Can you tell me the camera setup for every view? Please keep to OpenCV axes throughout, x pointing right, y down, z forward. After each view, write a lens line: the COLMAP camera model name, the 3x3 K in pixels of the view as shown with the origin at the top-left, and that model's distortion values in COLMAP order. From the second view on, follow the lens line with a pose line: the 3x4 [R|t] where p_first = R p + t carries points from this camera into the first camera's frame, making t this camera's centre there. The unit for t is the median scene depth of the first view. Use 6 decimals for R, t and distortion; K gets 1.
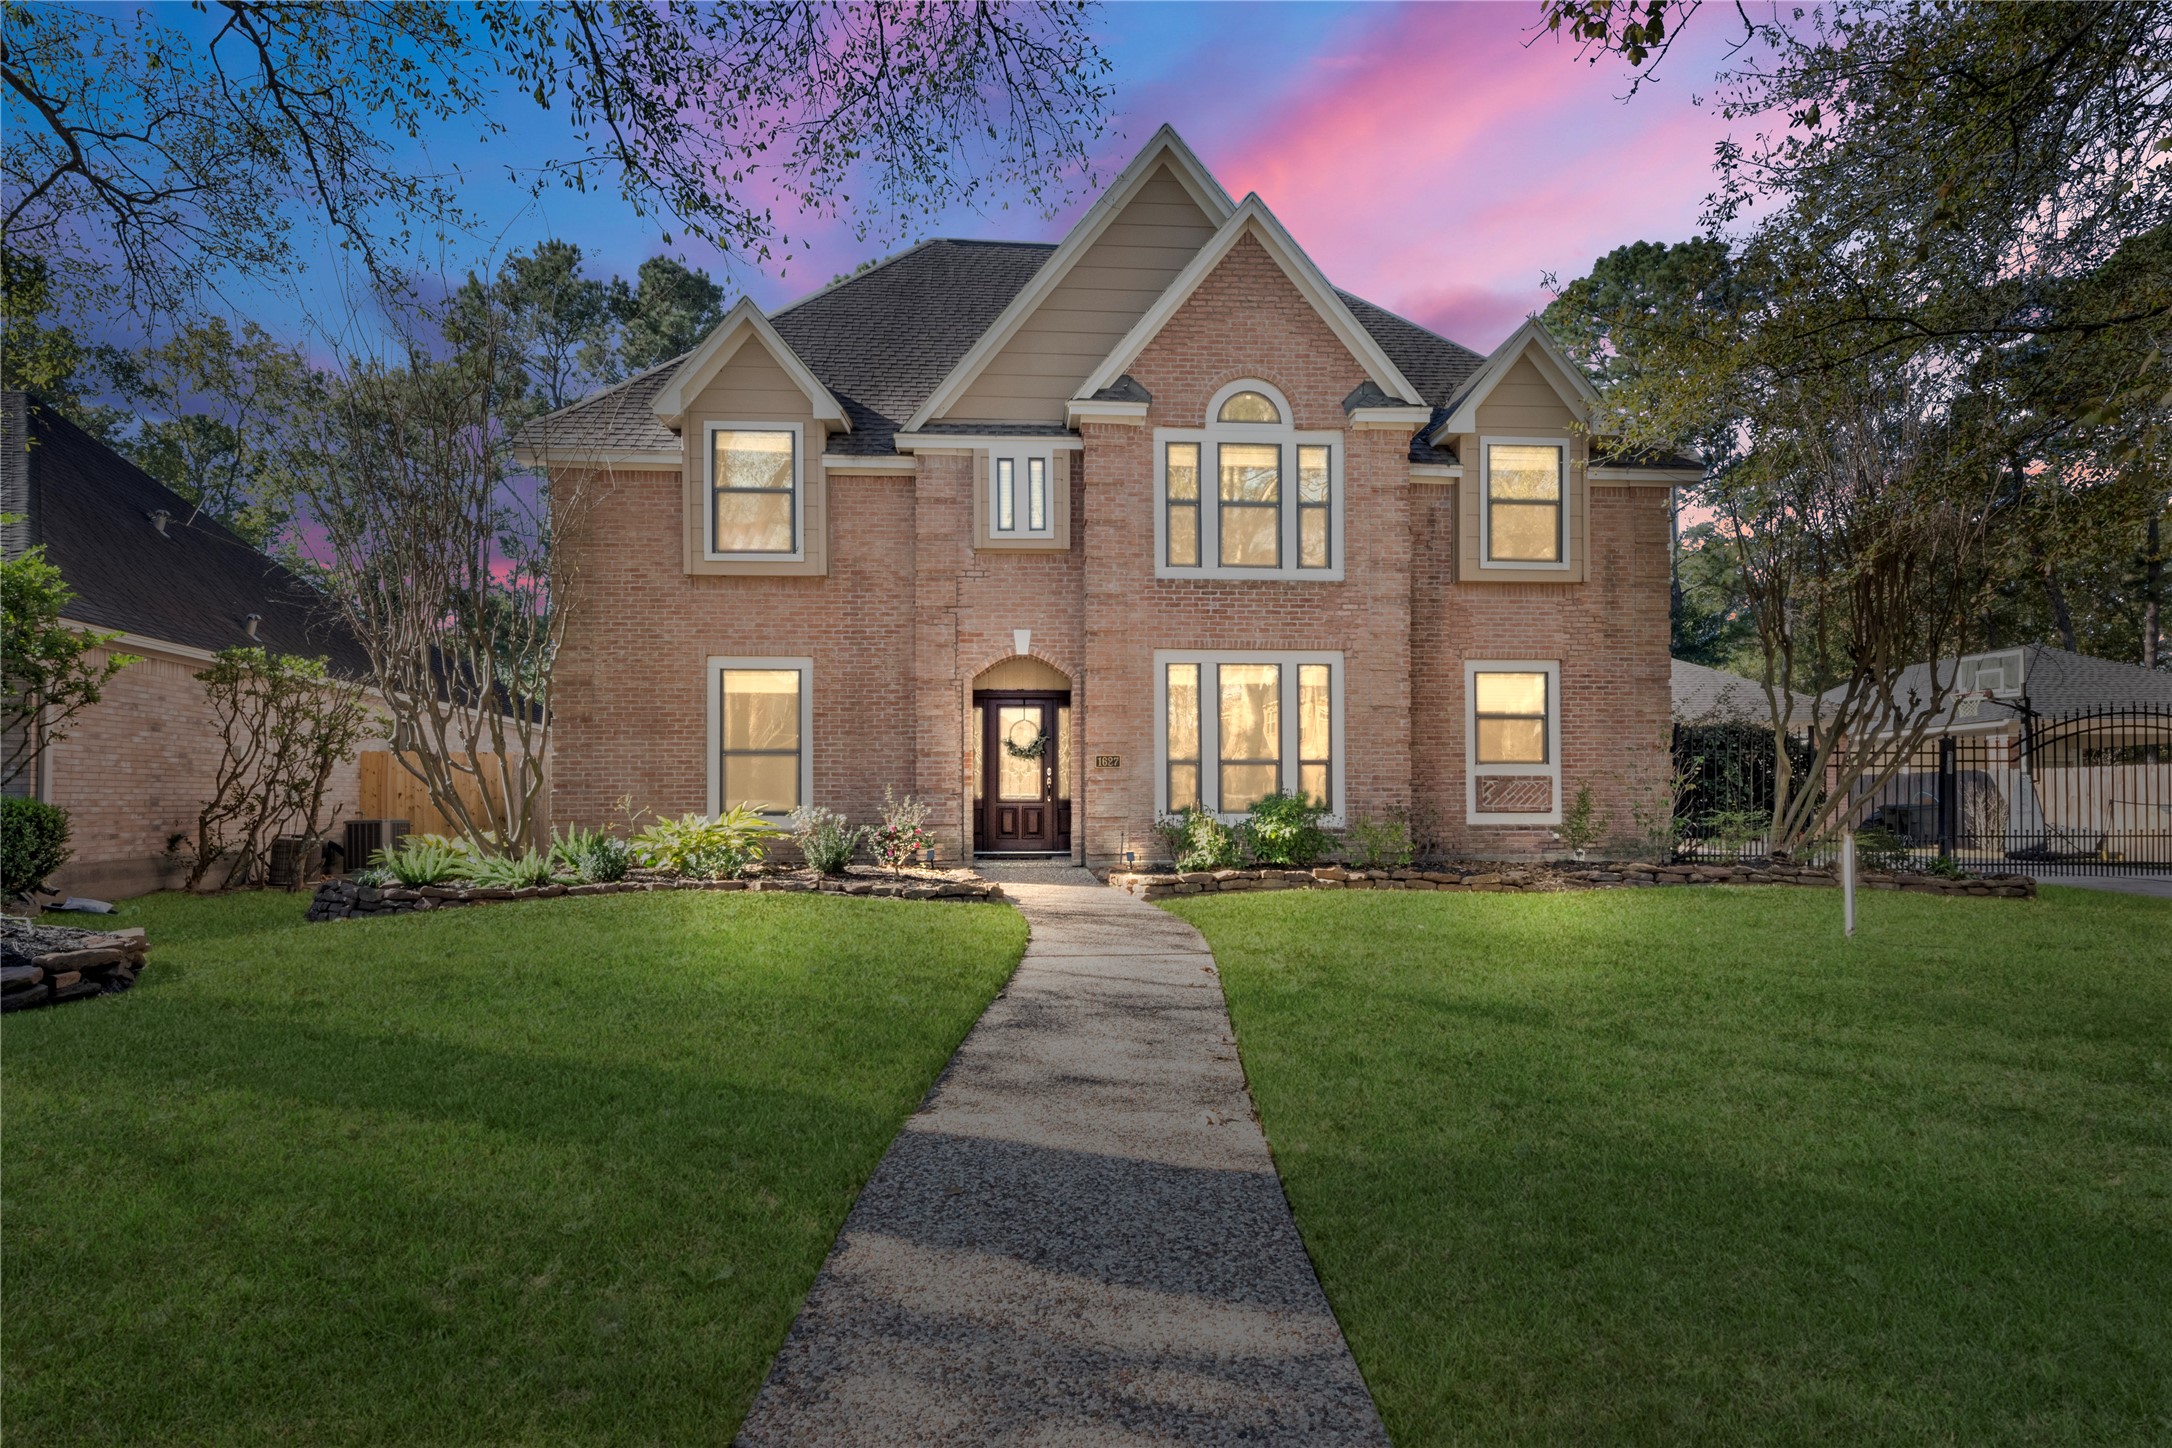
lens RADIAL K [[1042.5, 0, 1084.4], [0, 1042.5, 734.2], [0, 0, 1]] dist [0.000814, 0.000009]
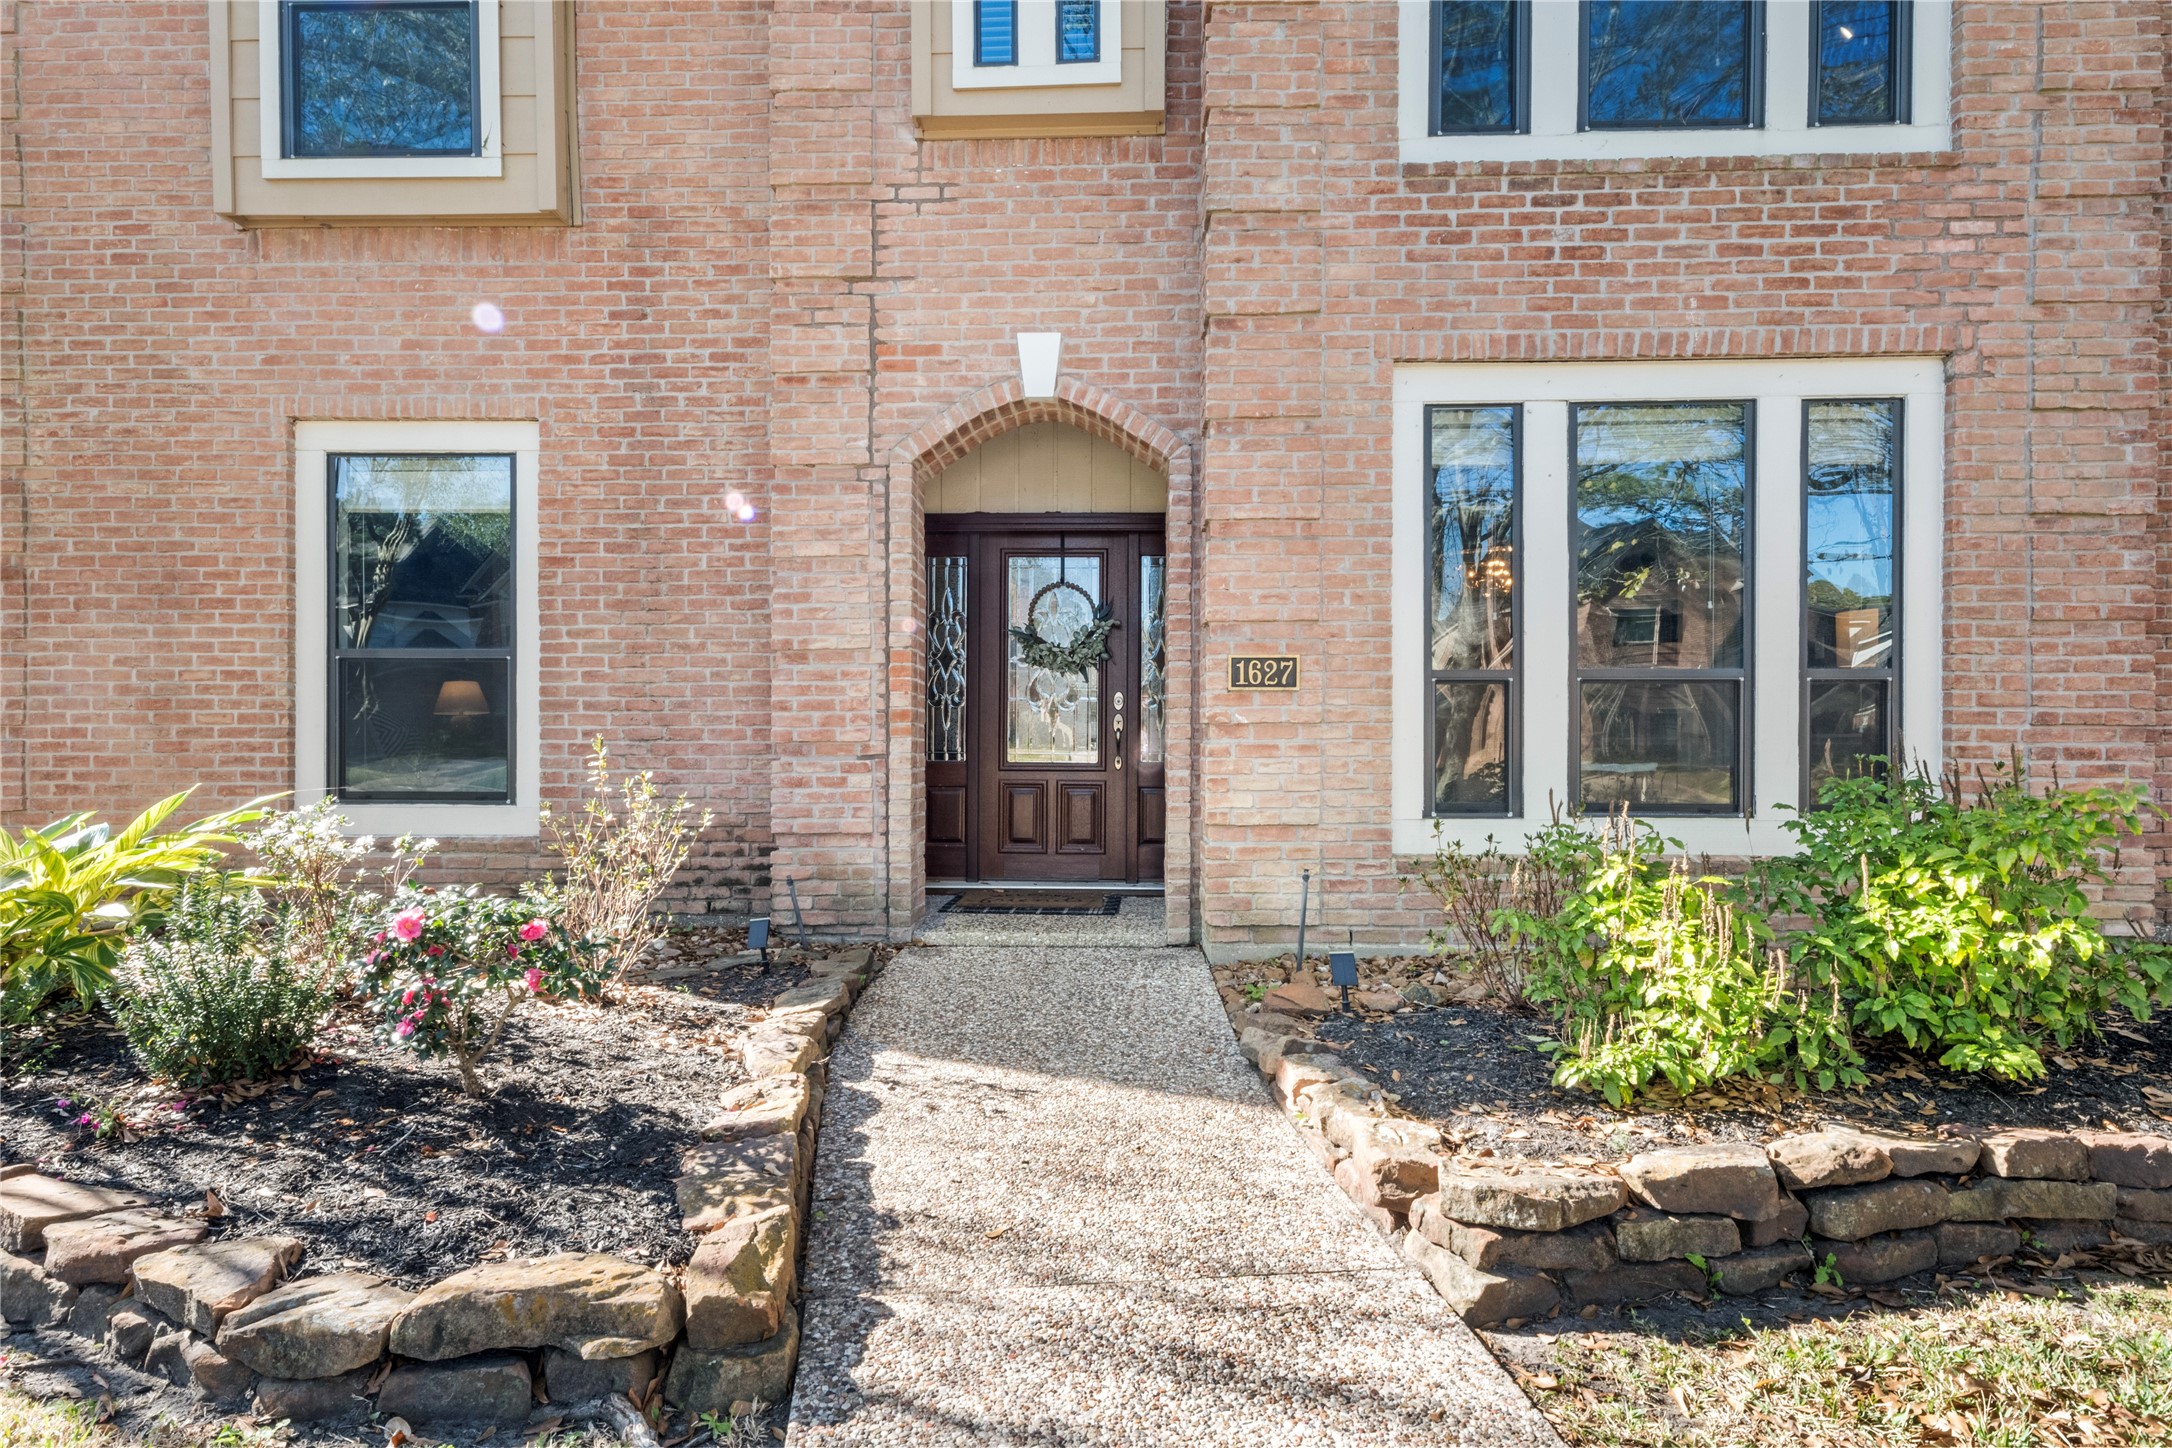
lens RADIAL K [[1187.4, 0, 1083.0], [0, 1187.4, 719.9], [0, 0, 1]] dist [0.002397, 0.000302]
pose [[0.995740, 0.004435, -0.092096, -0.002314], [0.000126, 0.998776, 0.049467, 0.021513], [0.092203, -0.049268, 0.994521, 0.560051]]
